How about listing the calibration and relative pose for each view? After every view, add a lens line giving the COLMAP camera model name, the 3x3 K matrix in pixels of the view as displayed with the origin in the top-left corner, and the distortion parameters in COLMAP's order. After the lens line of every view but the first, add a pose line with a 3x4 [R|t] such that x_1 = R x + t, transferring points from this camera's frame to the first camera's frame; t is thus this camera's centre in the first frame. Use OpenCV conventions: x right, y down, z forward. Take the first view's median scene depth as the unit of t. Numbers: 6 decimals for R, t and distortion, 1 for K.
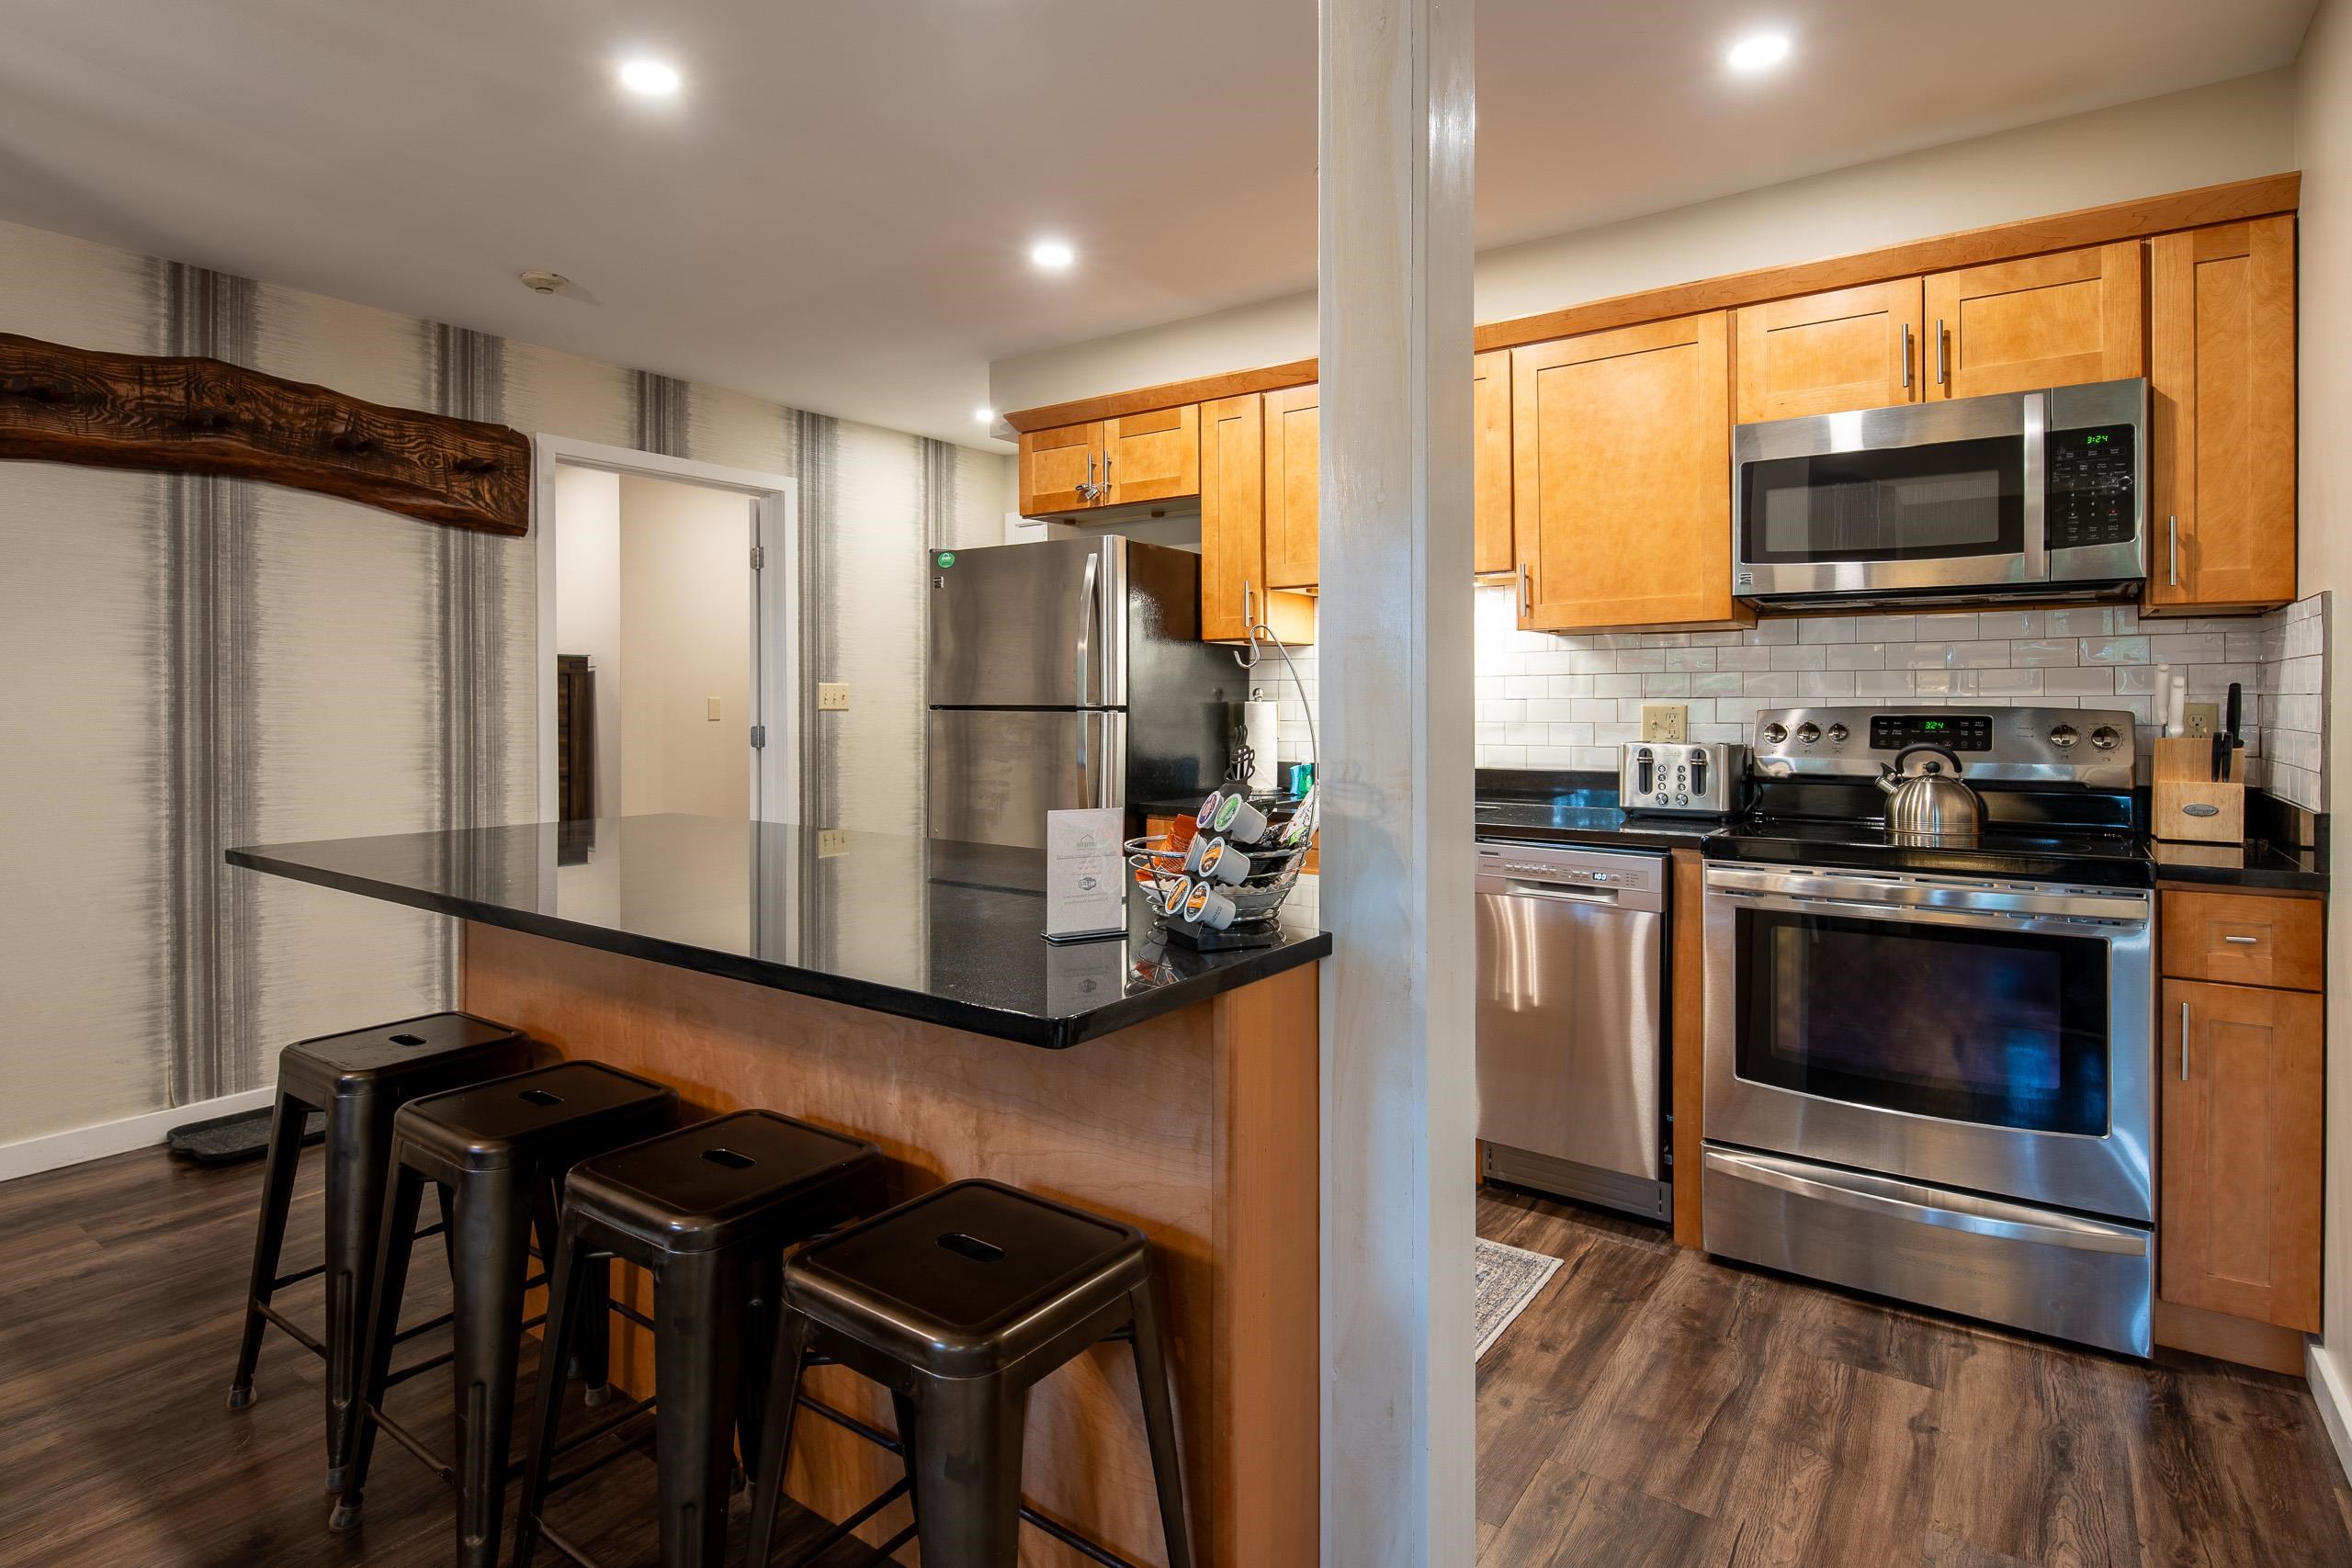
lens RADIAL K [[1201.3, 0, 1192.5], [0, 1201.3, 702.1], [0, 0, 1]] dist [0.006164, -0.005677]
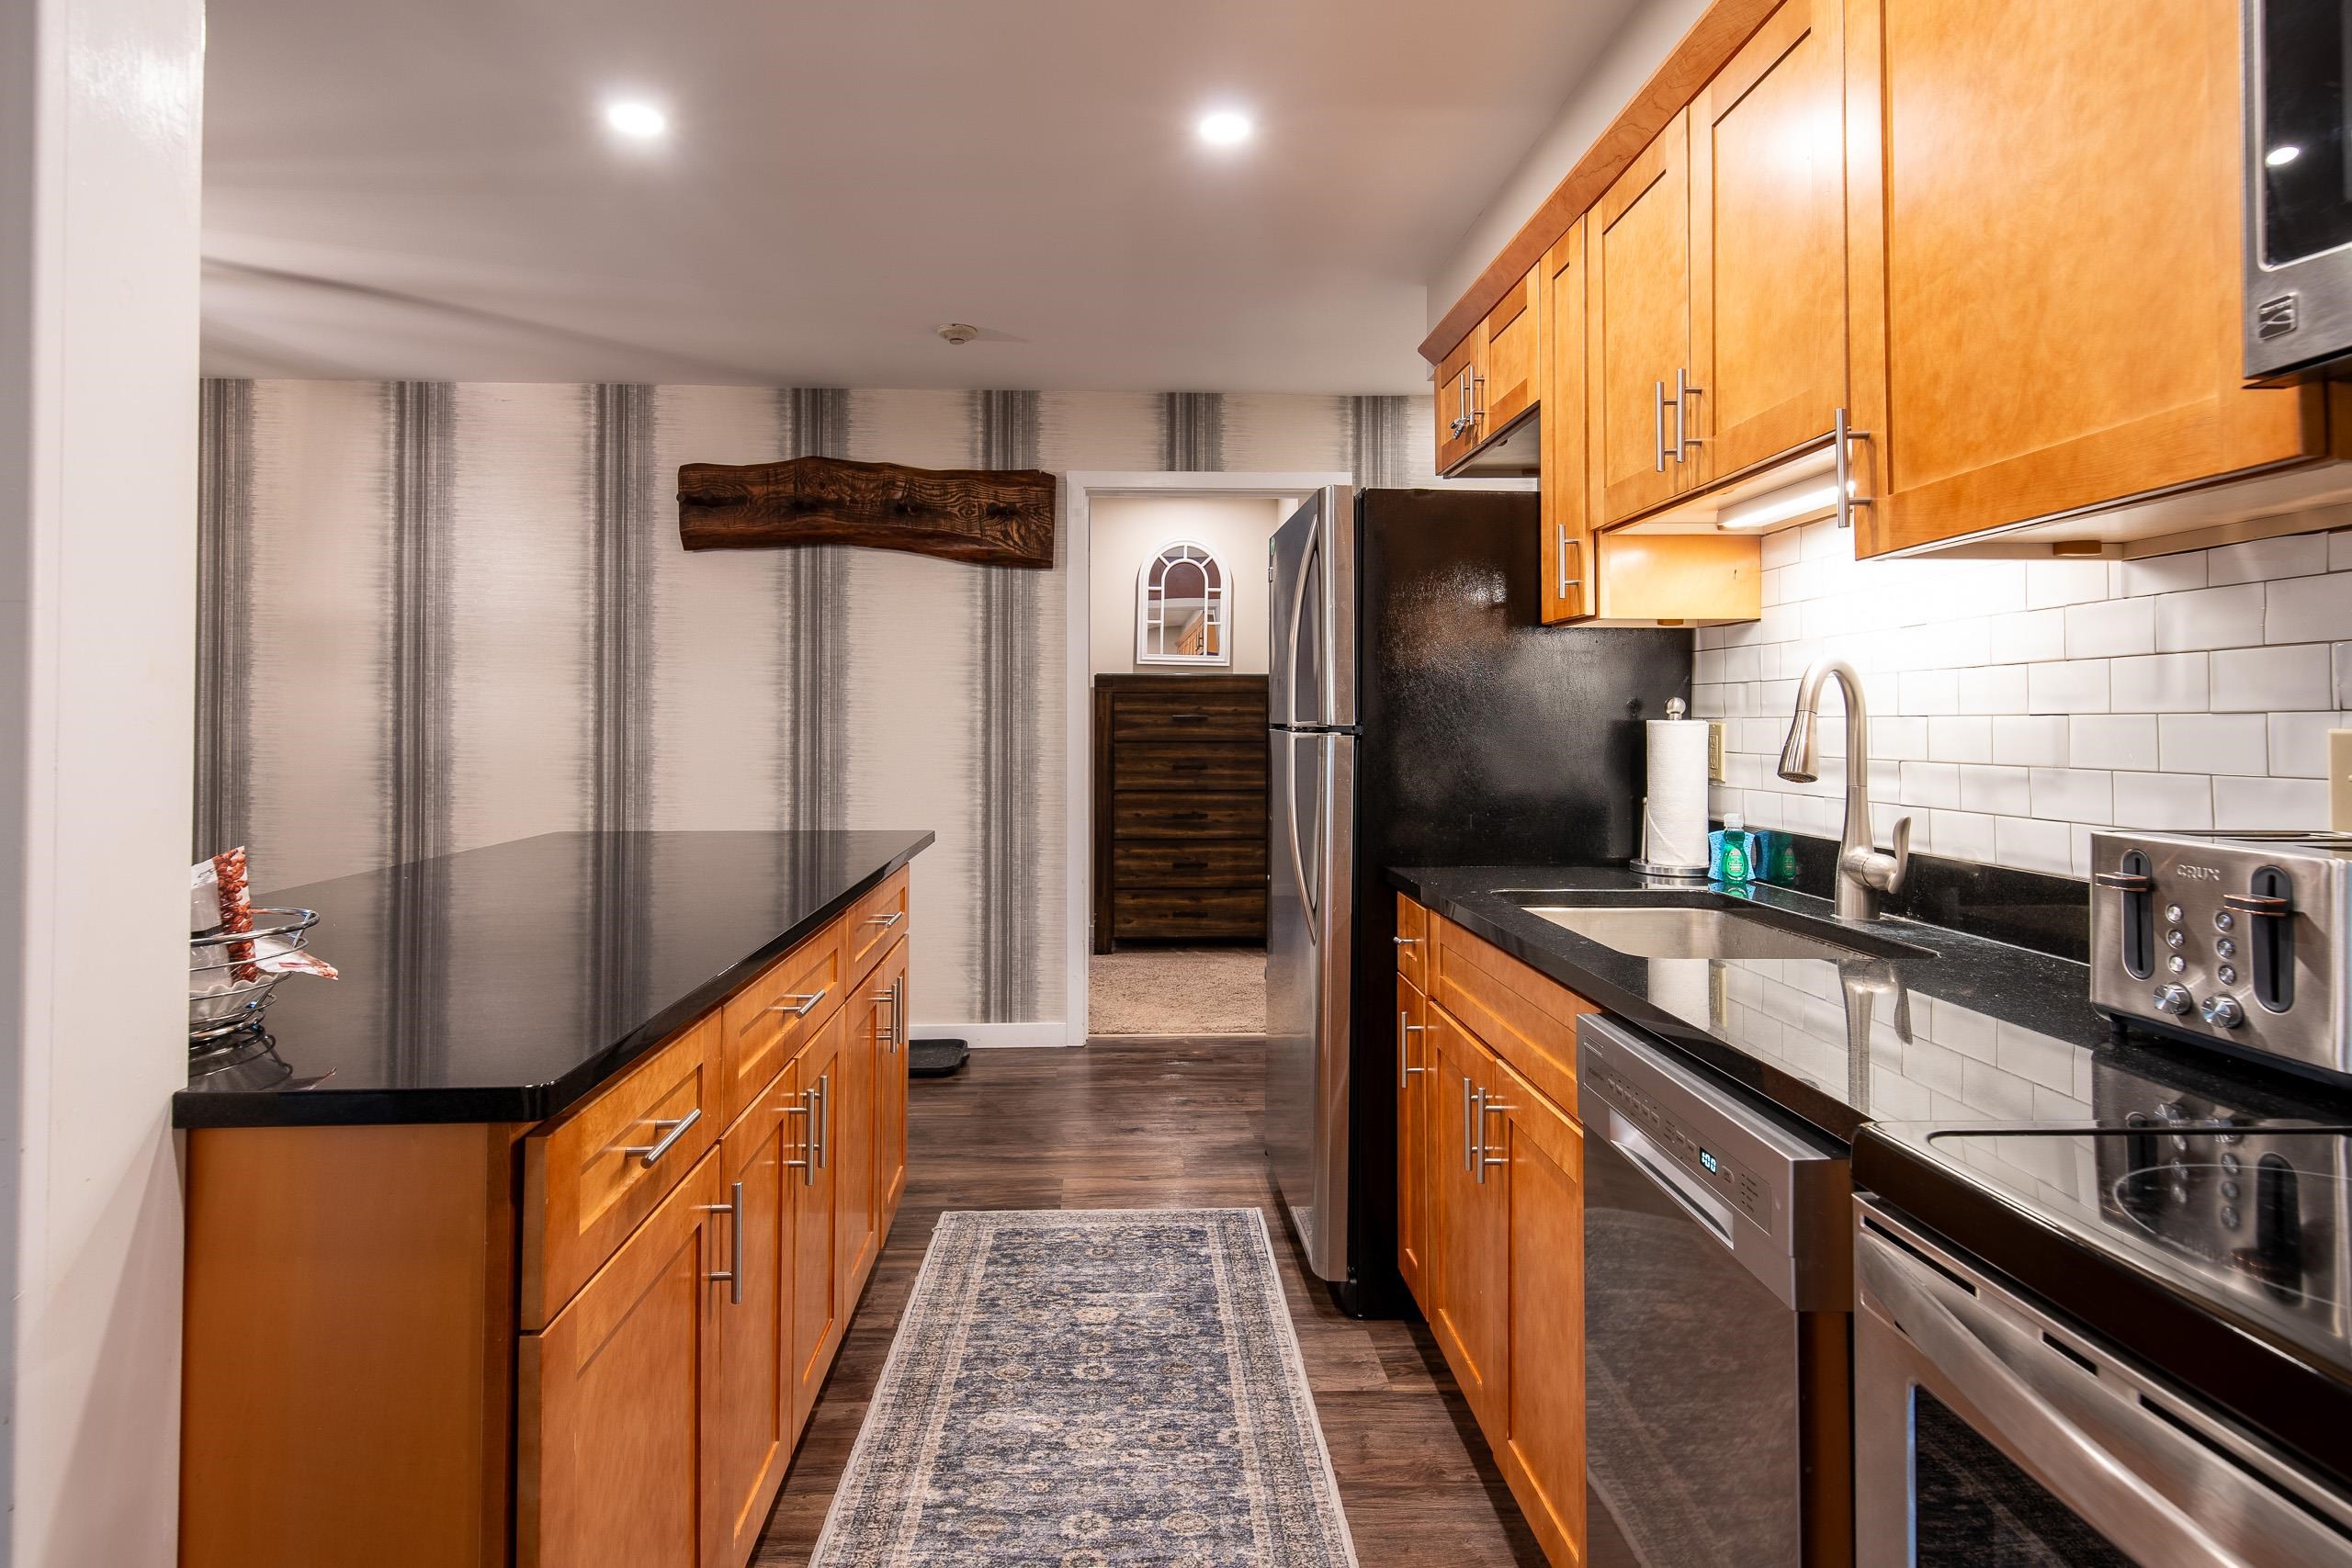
lens RADIAL K [[1201.3, 0, 1197.7], [0, 1201.3, 701.5], [0, 0, 1]] dist [0.006164, -0.005677]
pose [[0.612657, -0.010886, -0.790274, 0.510673], [-0.000912, 0.999895, -0.014480, -0.001102], [0.790348, 0.009592, 0.612583, 0.580689]]
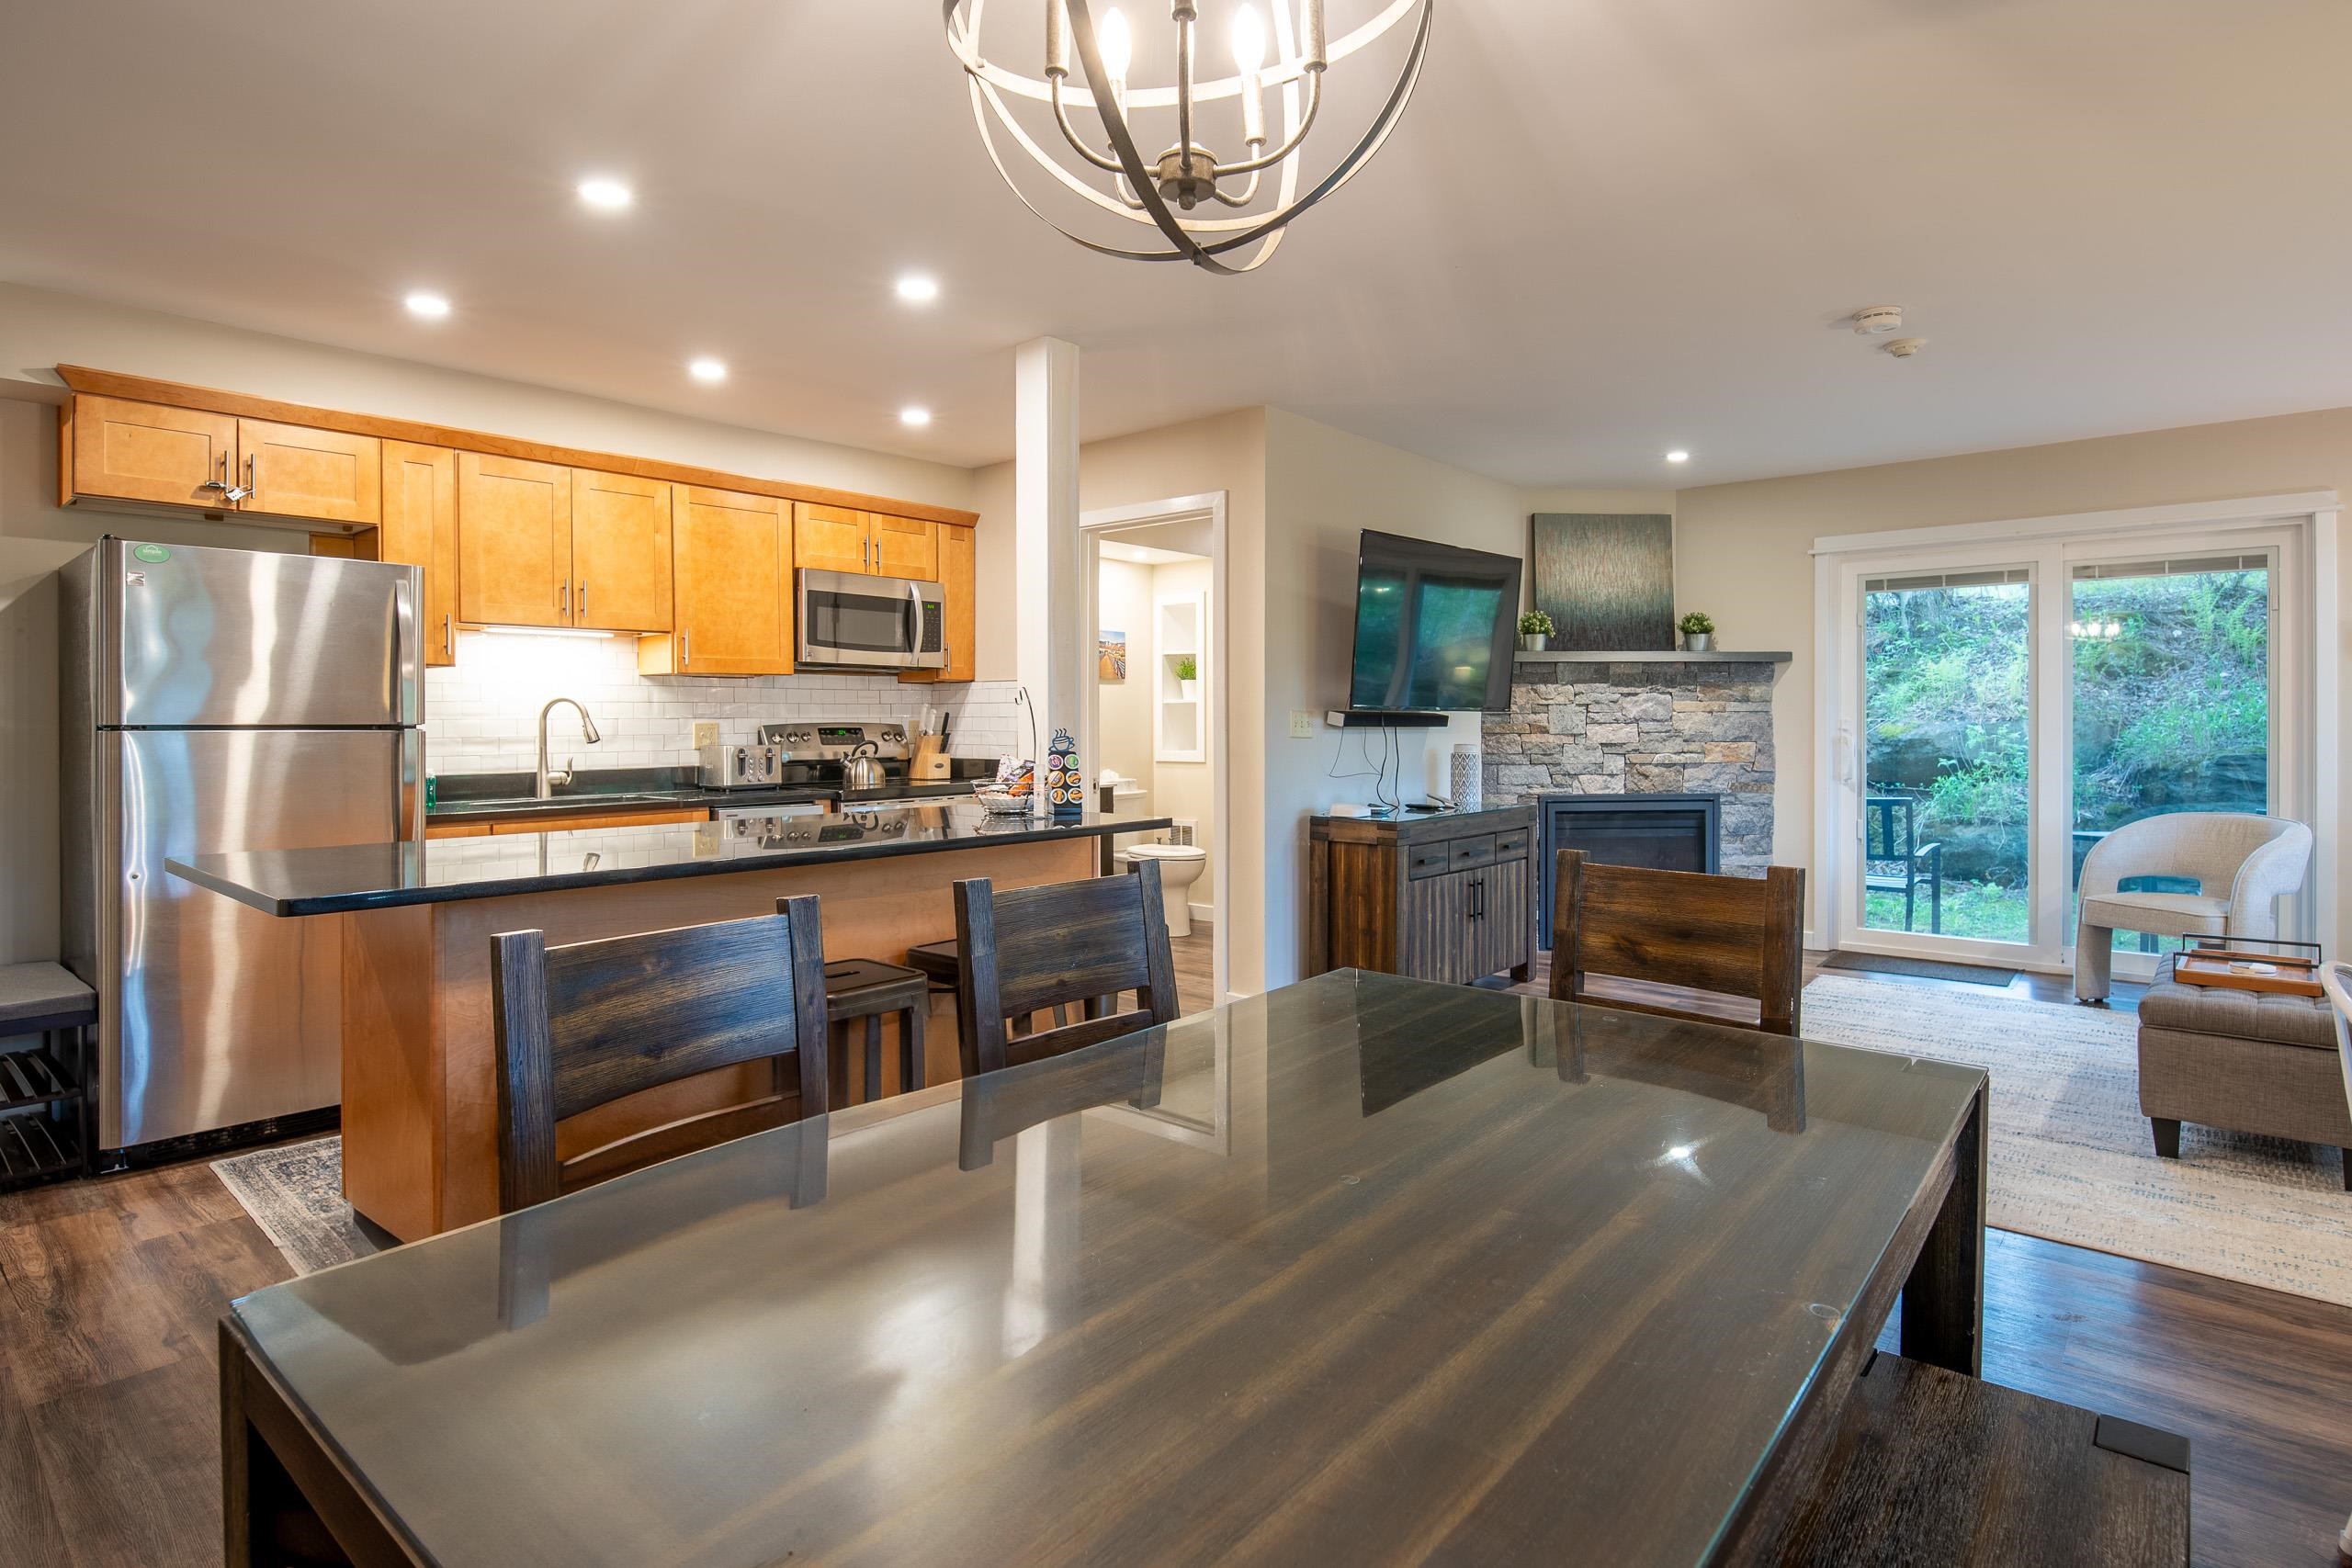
lens RADIAL K [[1201.3, 0, 1182.4], [0, 1201.3, 720.7], [0, 0, 1]] dist [0.006164, -0.005677]
pose [[0.105501, 0.002022, 0.994417, -1.244671], [0.007185, 0.999970, -0.002796, 0.009229], [-0.994393, 0.007439, 0.105483, 0.236182]]
